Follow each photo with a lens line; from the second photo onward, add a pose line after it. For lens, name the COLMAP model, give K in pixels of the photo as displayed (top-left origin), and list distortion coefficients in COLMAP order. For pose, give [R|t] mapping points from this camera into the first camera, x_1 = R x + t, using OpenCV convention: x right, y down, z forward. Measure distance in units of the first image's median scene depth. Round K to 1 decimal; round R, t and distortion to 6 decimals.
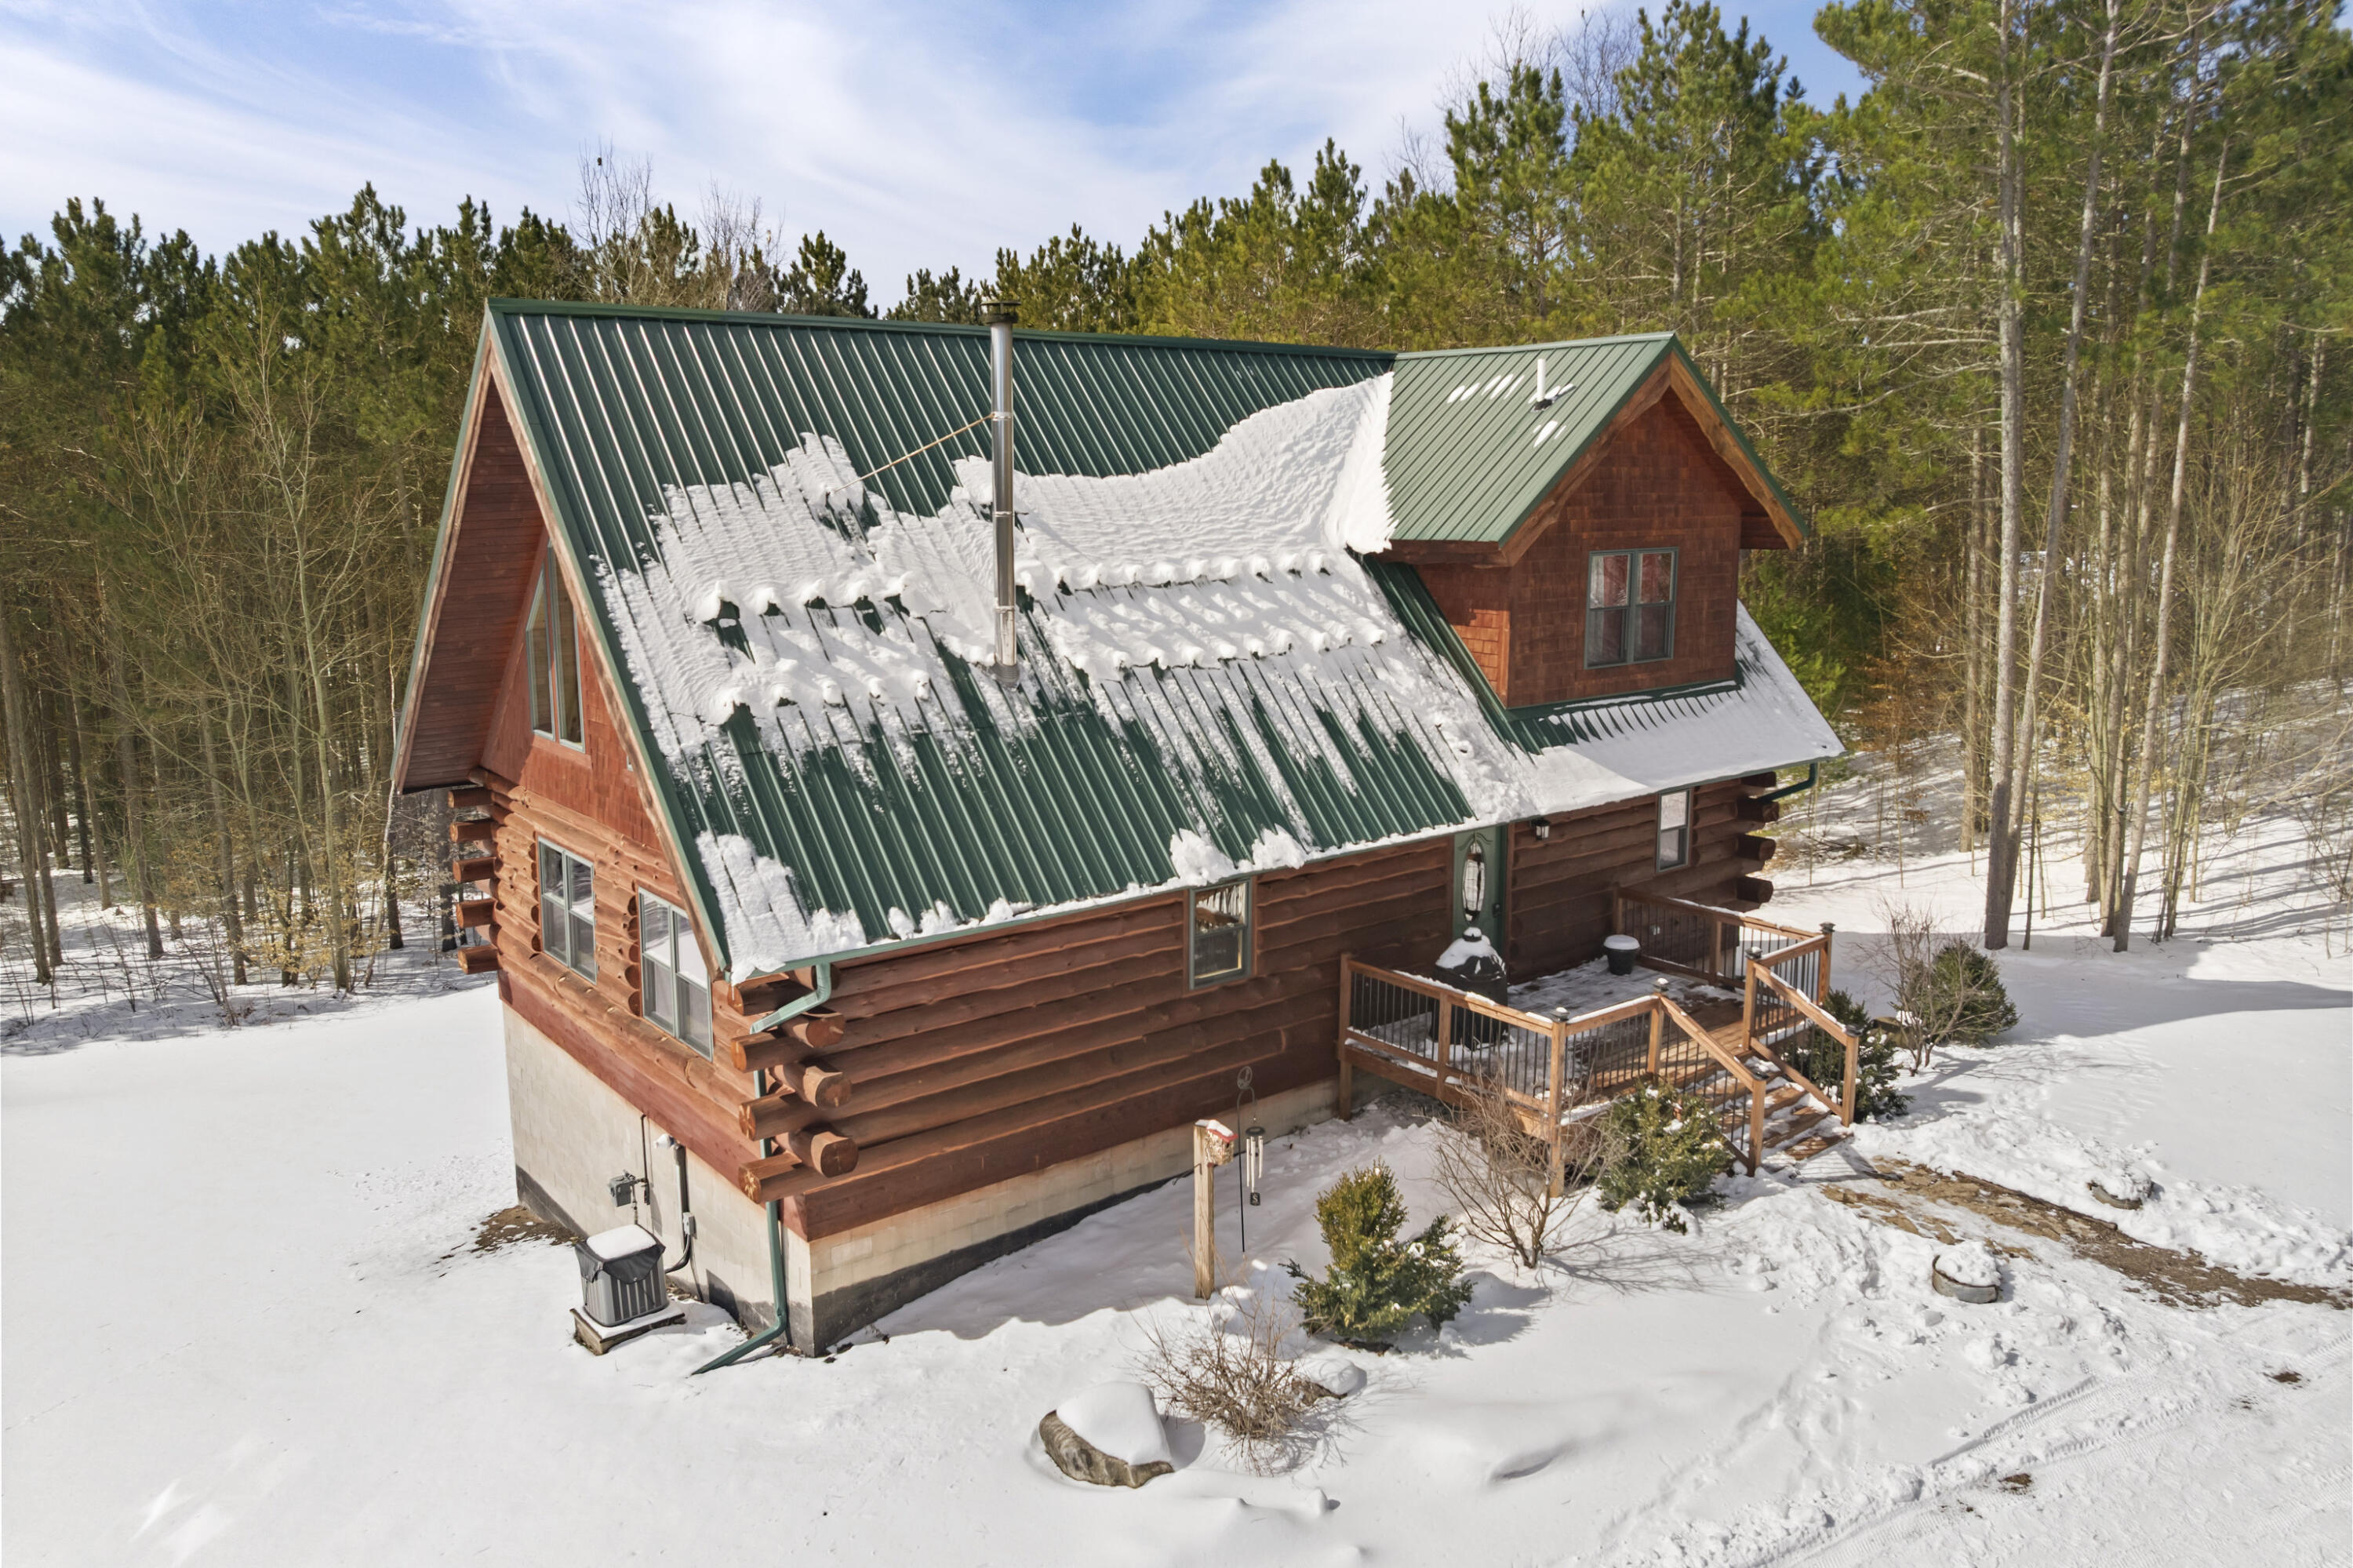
lens RADIAL K [[1663.0, 0, 1176.5], [0, 1663.0, 784.0], [0, 0, 1]] dist [-0.001950, -0.000940]
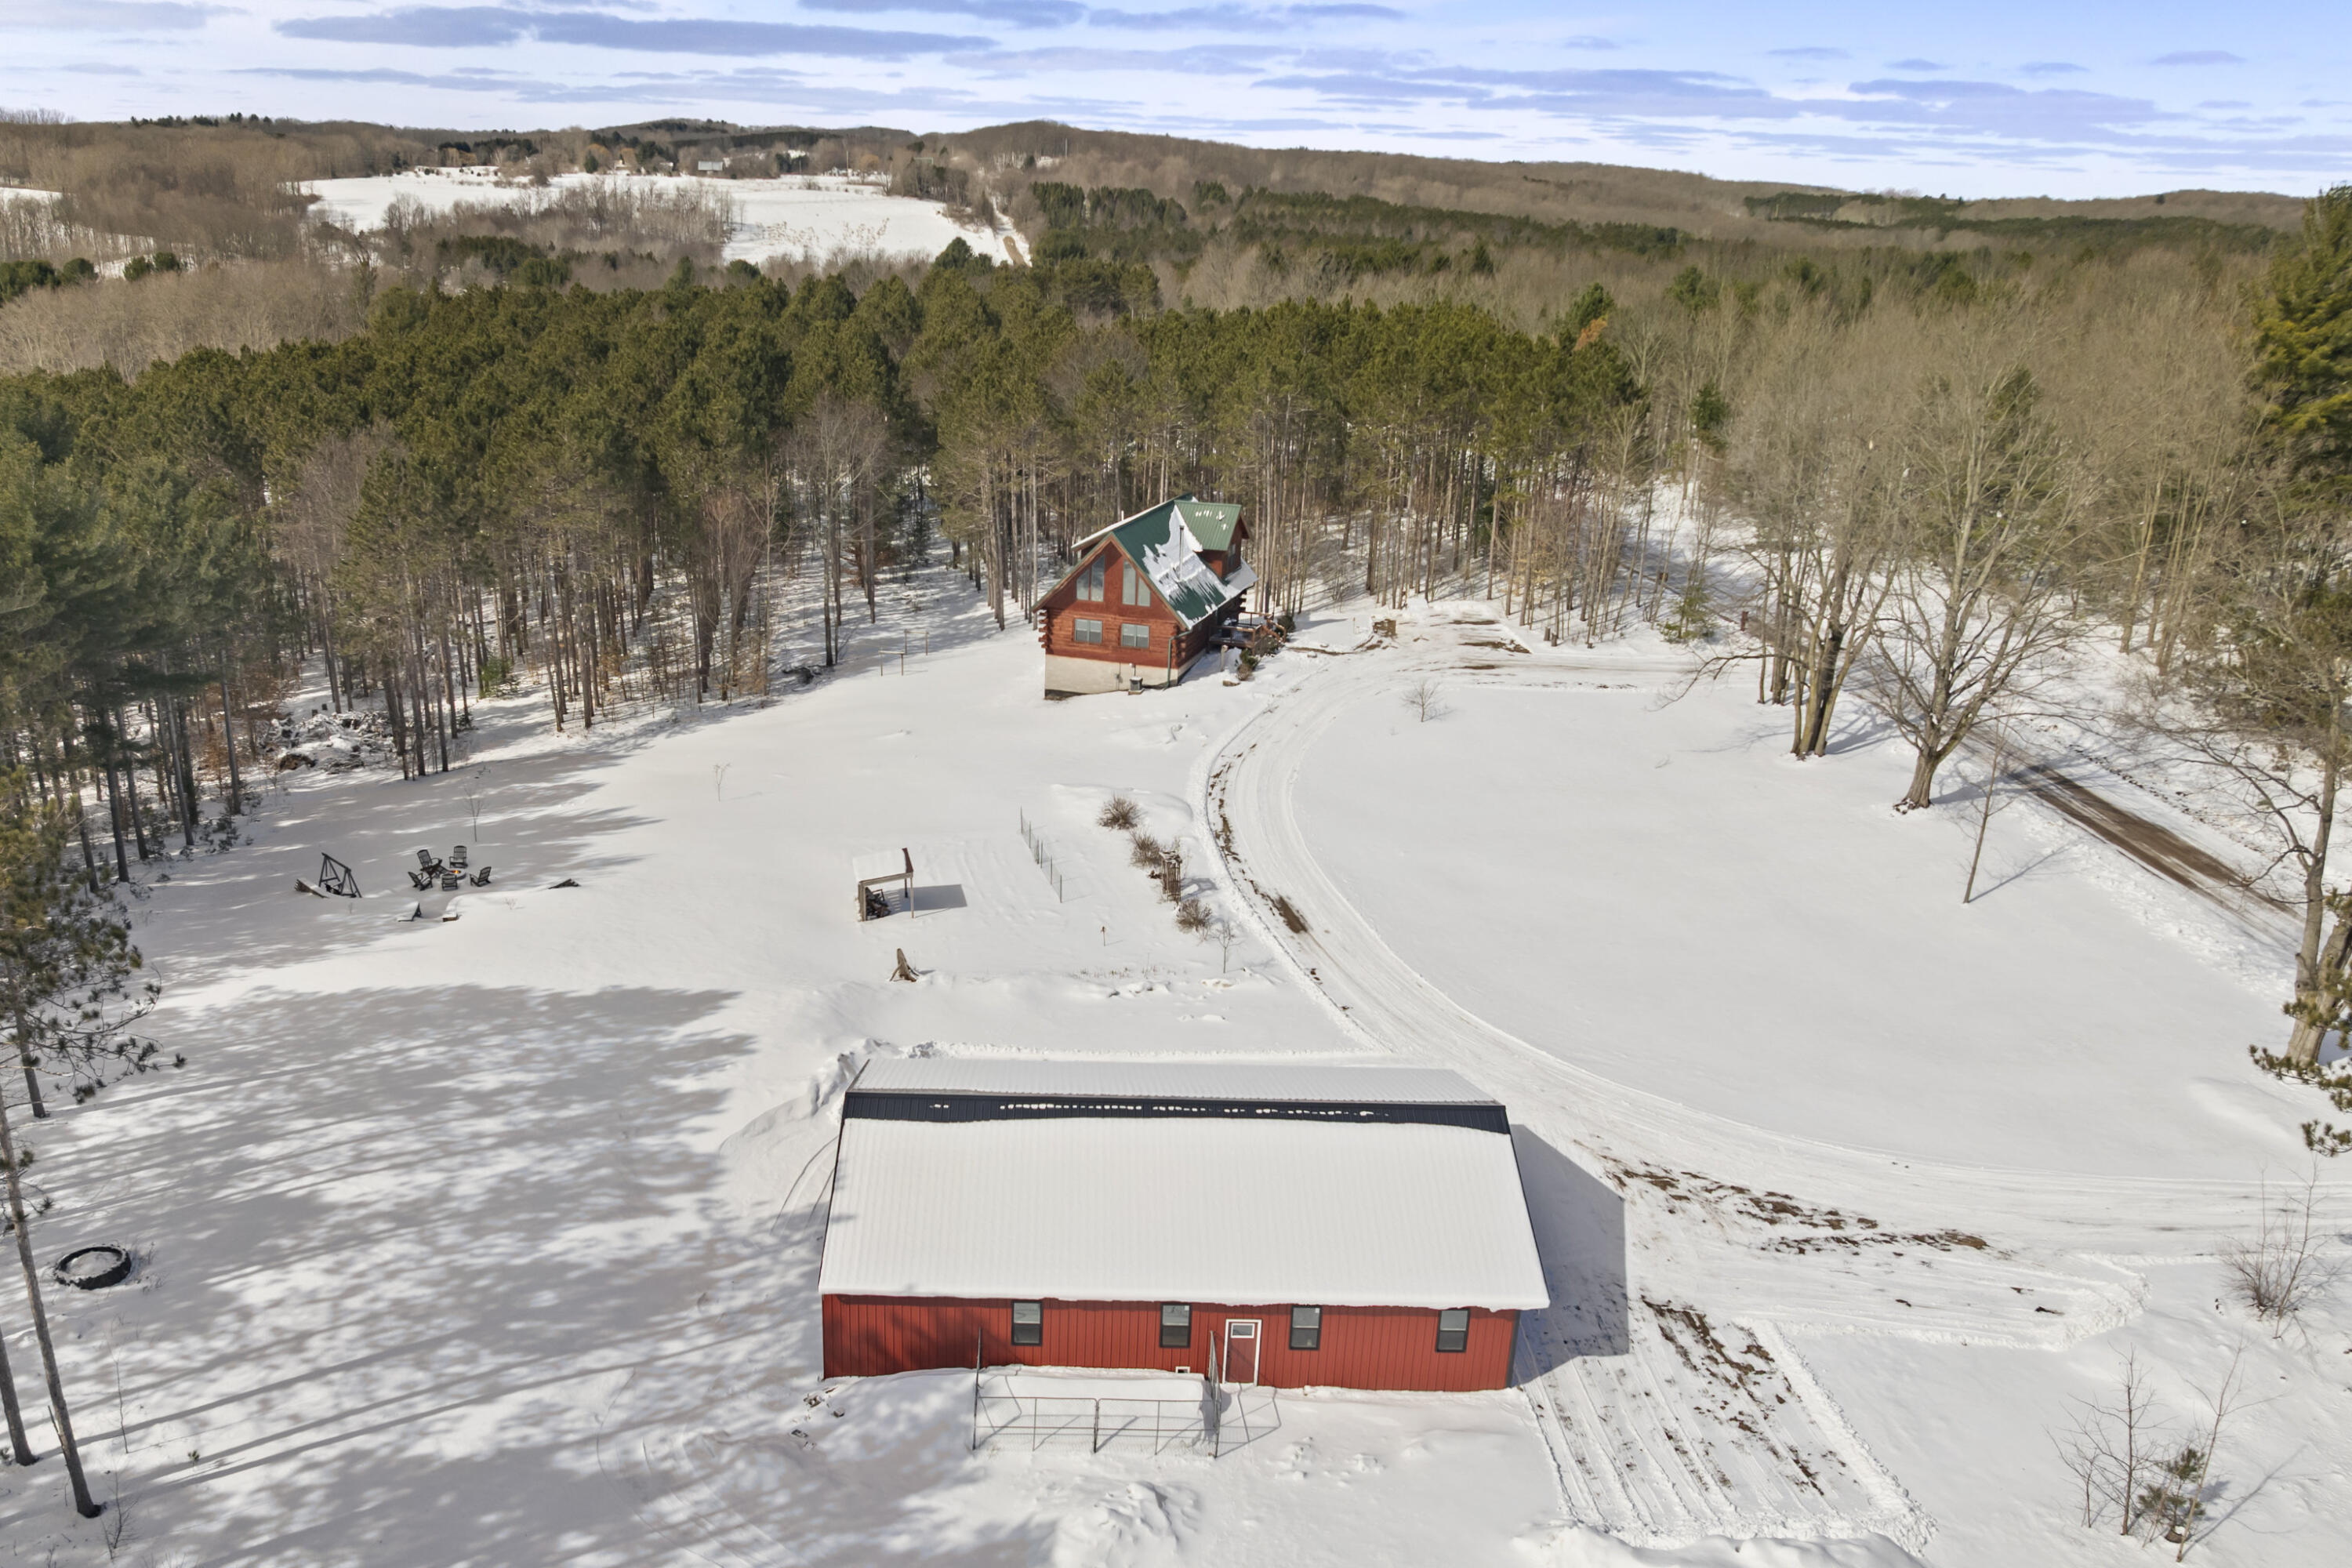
lens RADIAL K [[1662.2, 0, 1176.0], [0, 1662.2, 784.0], [0, 0, 1]] dist [-0.001950, -0.000940]
pose [[0.841530, -0.146989, 0.519828, -3.429993], [0.069945, 0.983818, 0.164956, -0.349677], [-0.535662, -0.102456, 0.838194, -4.276357]]
